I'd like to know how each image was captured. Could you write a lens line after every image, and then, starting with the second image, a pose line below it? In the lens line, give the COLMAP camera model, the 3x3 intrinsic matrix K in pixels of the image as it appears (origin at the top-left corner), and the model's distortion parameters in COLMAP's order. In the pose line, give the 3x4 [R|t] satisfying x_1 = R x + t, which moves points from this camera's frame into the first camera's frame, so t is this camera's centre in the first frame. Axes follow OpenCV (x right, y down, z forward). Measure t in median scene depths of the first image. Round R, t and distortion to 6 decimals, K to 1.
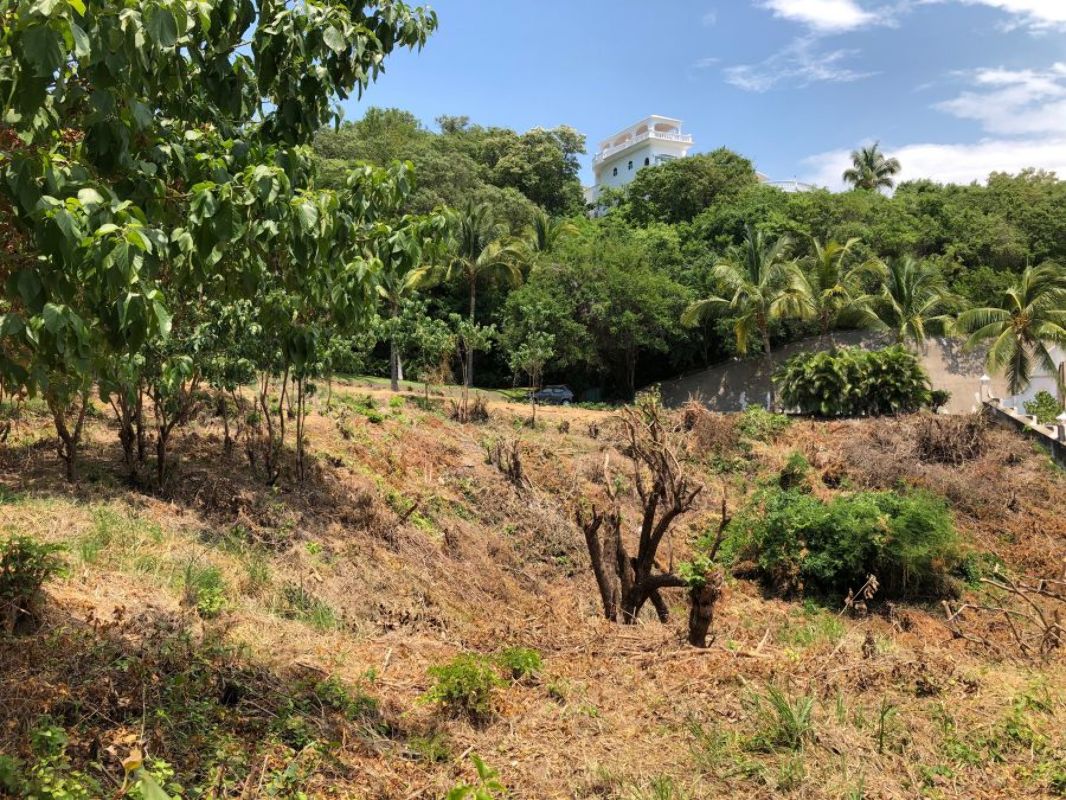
lens RADIAL K [[875.0, 0, 525.9], [0, 875.0, 400.6], [0, 0, 1]] dist [0.018245, -0.003322]
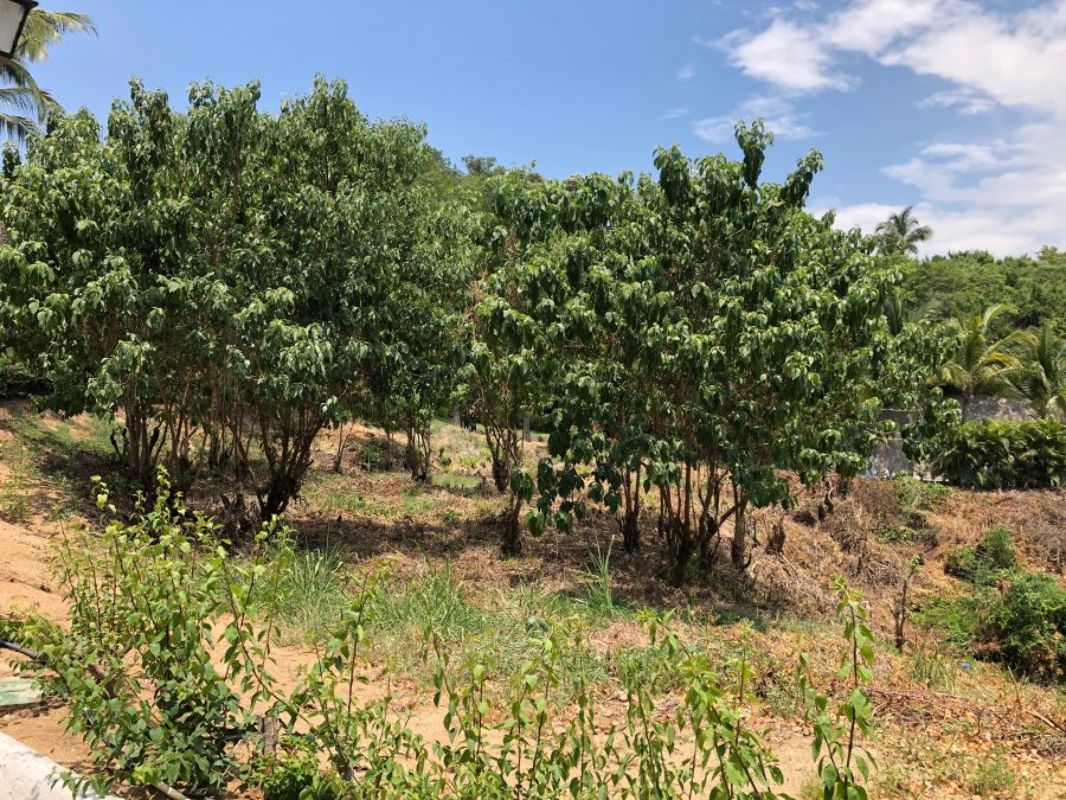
lens RADIAL K [[875.0, 0, 525.9], [0, 875.0, 400.6], [0, 0, 1]] dist [0.018245, -0.003322]
pose [[0.995699, 0.041618, 0.082777, -0.270168], [-0.038119, 0.998330, -0.043412, -0.017733], [-0.084446, 0.040070, 0.995622, 0.044154]]
